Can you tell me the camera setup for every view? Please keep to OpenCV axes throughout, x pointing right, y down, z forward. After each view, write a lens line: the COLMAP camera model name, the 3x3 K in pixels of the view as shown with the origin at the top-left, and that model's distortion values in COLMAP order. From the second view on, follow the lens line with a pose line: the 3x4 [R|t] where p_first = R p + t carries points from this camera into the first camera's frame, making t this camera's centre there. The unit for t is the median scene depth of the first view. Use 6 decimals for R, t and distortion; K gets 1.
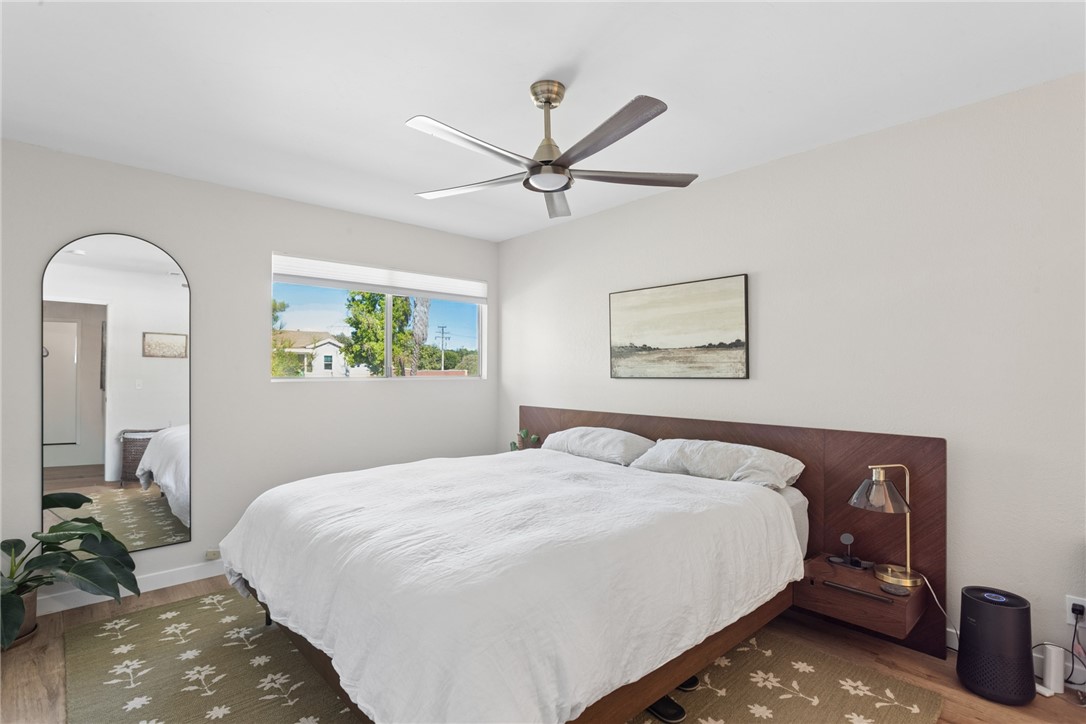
lens RADIAL K [[528.3, 0, 543.3], [0, 528.3, 364.3], [0, 0, 1]] dist [-0.017217, 0.000142]
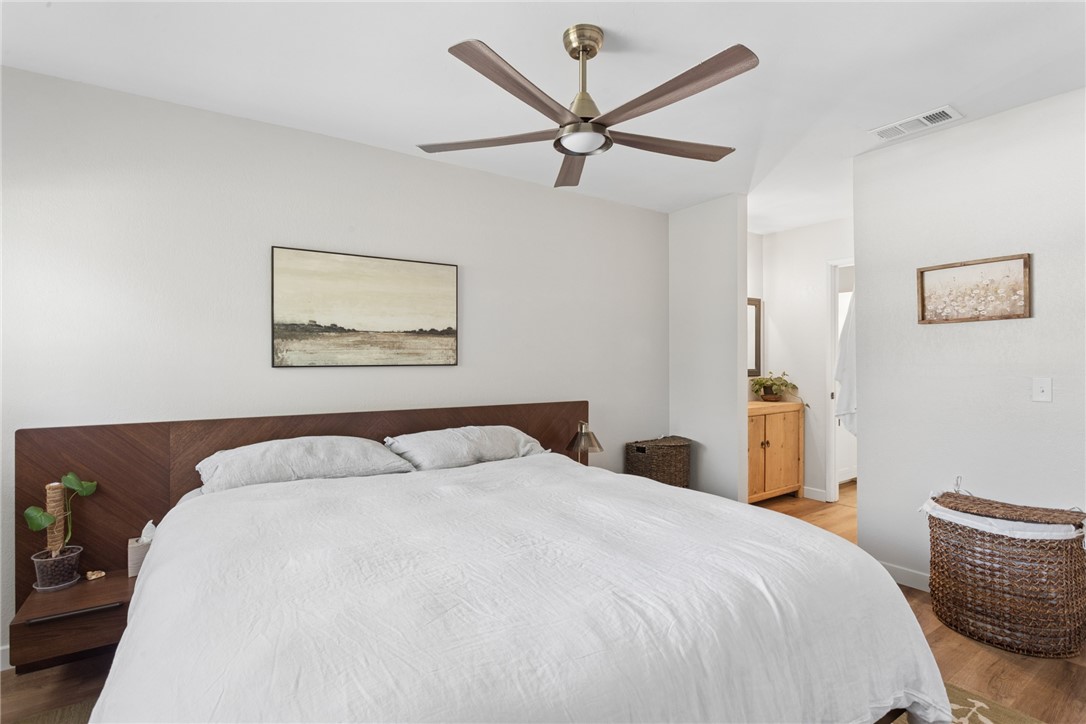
lens RADIAL K [[528.3, 0, 540.1], [0, 528.3, 363.5], [0, 0, 1]] dist [-0.017217, 0.000142]
pose [[0.155622, -0.009087, 0.987775, -0.586124], [-0.014489, 0.999829, 0.011480, 0.008849], [-0.987710, -0.016098, 0.155464, 0.628201]]
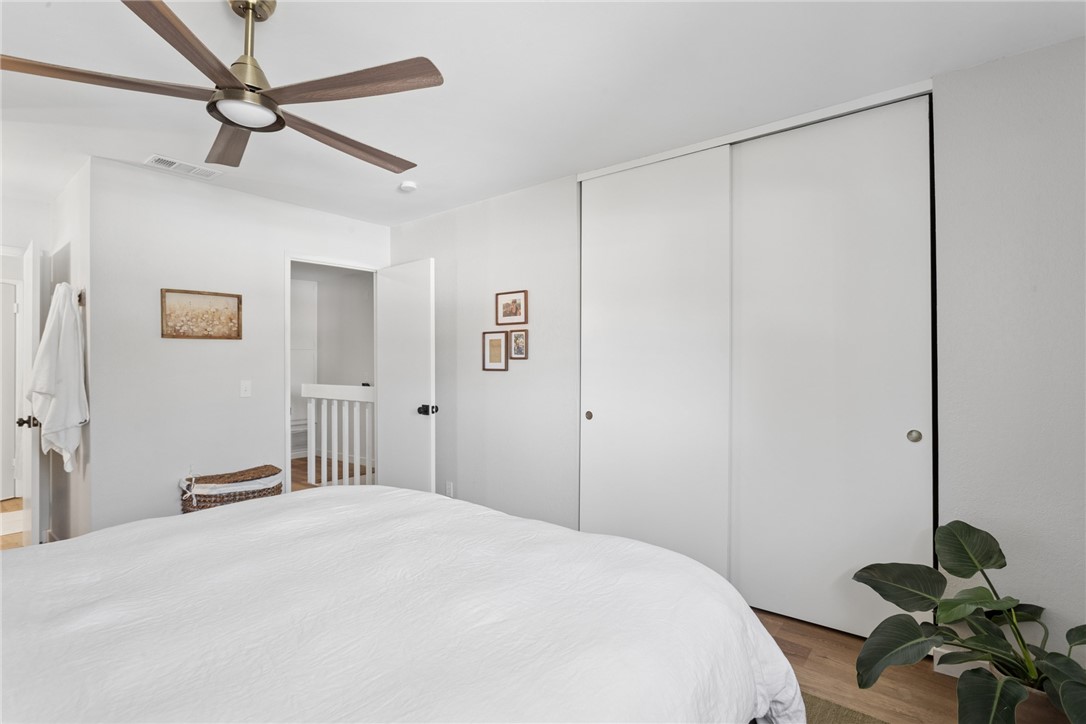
lens RADIAL K [[528.3, 0, 545.9], [0, 528.3, 360.4], [0, 0, 1]] dist [-0.017217, 0.000142]
pose [[-0.989706, 0.004091, -0.143059, -0.206150], [0.007857, 0.999637, -0.025770, 0.017766], [0.142902, -0.026628, -0.989379, 1.210472]]
